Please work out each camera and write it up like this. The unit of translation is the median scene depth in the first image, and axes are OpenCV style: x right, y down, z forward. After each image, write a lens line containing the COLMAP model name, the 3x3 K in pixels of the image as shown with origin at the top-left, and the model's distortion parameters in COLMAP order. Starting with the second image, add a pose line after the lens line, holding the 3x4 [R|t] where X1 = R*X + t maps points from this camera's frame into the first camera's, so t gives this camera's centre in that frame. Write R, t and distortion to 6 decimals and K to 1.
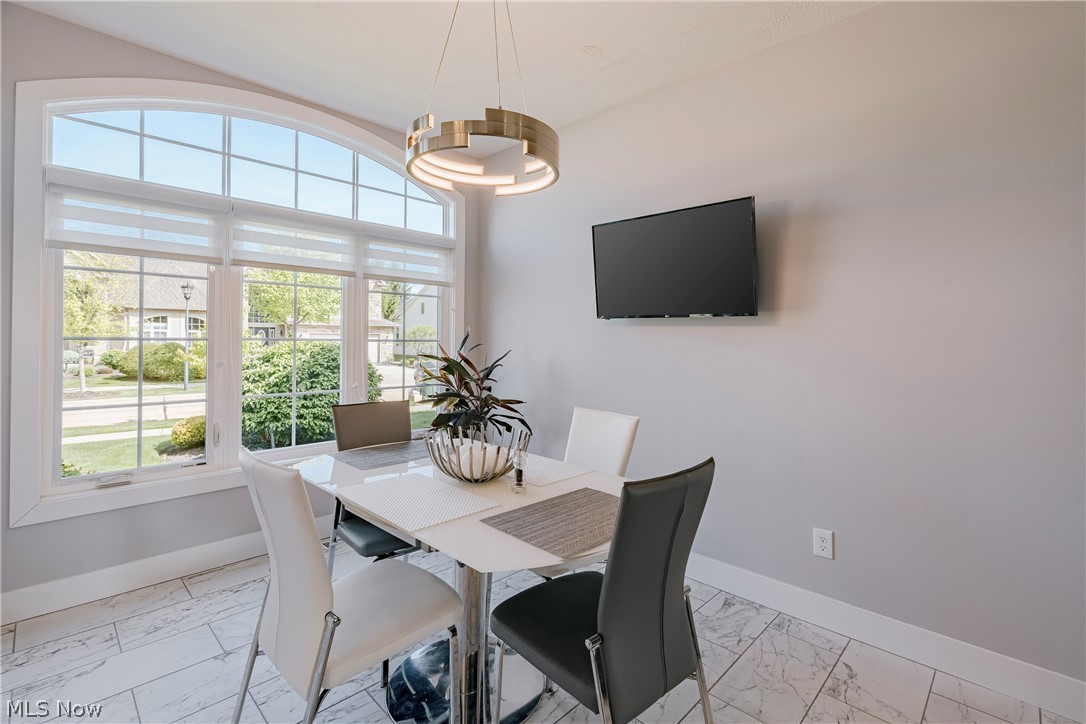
lens RADIAL K [[497.9, 0, 556.9], [0, 497.9, 334.1], [0, 0, 1]] dist [-0.010326, 0.000353]
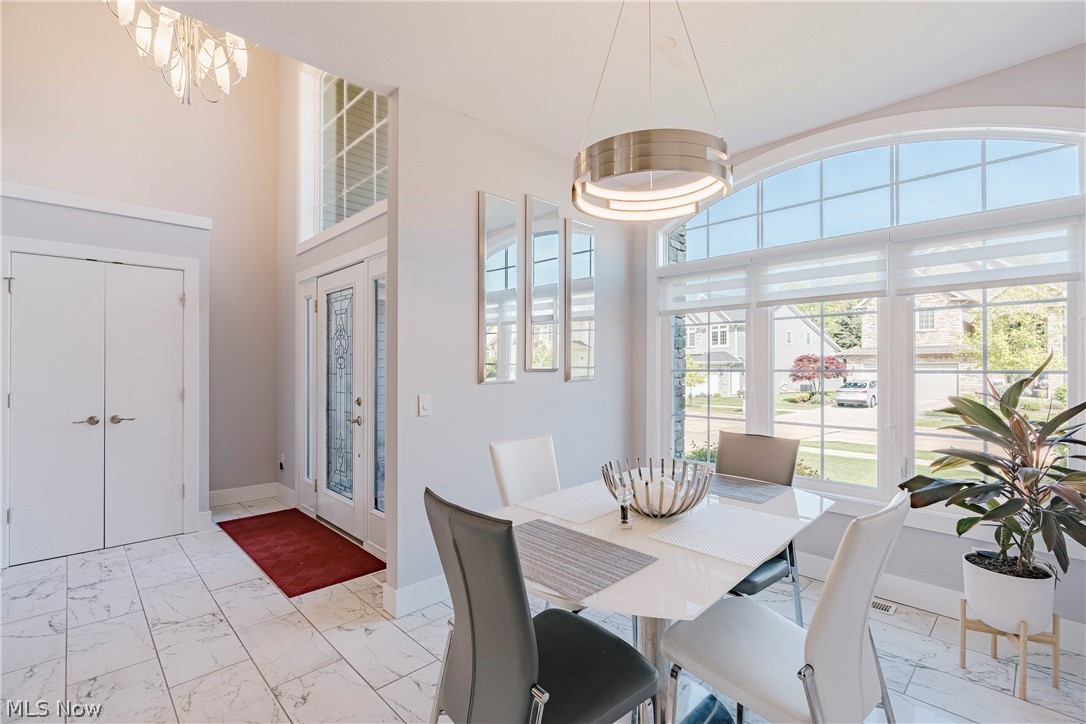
lens RADIAL K [[497.9, 0, 546.0], [0, 497.9, 362.2], [0, 0, 1]] dist [-0.010326, 0.000353]
pose [[-0.035994, -0.021414, -0.999123, 0.424200], [0.009616, 0.999717, -0.021773, 0.009037], [0.999306, -0.010391, -0.035778, 0.429592]]
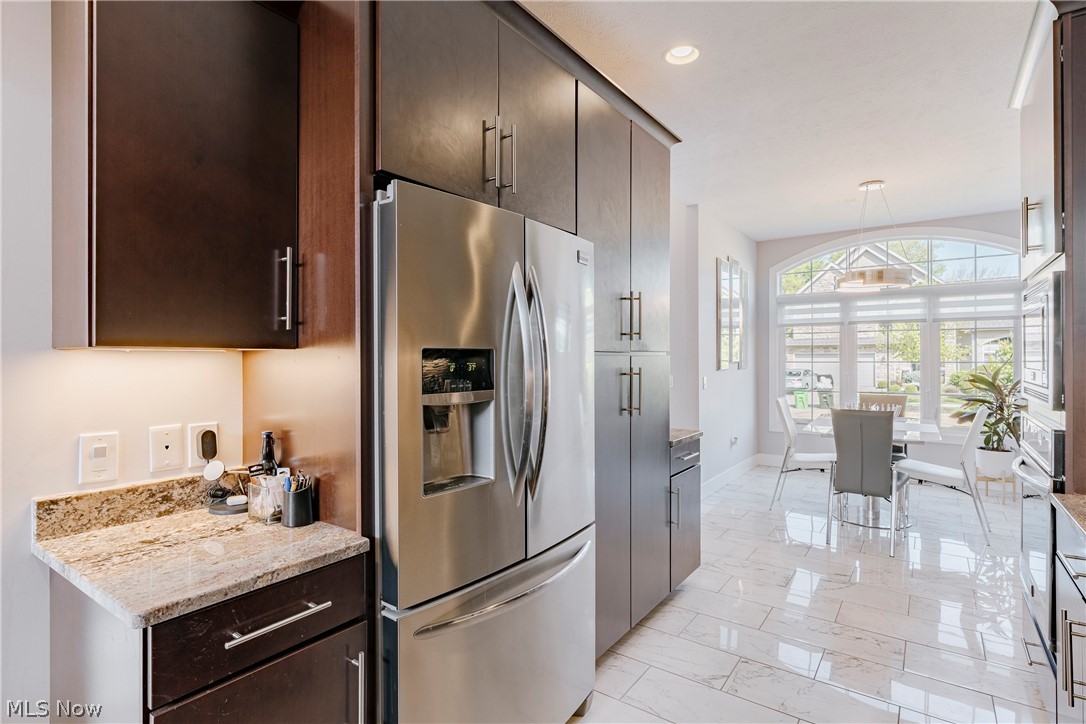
lens RADIAL K [[553.0, 0, 543.6], [0, 553.0, 358.1], [0, 0, 1]] dist [-0.002605, 0.000604]
pose [[0.144874, -0.009718, -0.989402, 1.085469], [0.015632, 0.999849, -0.007532, -0.006871], [0.989327, -0.014375, 0.145004, -0.430000]]
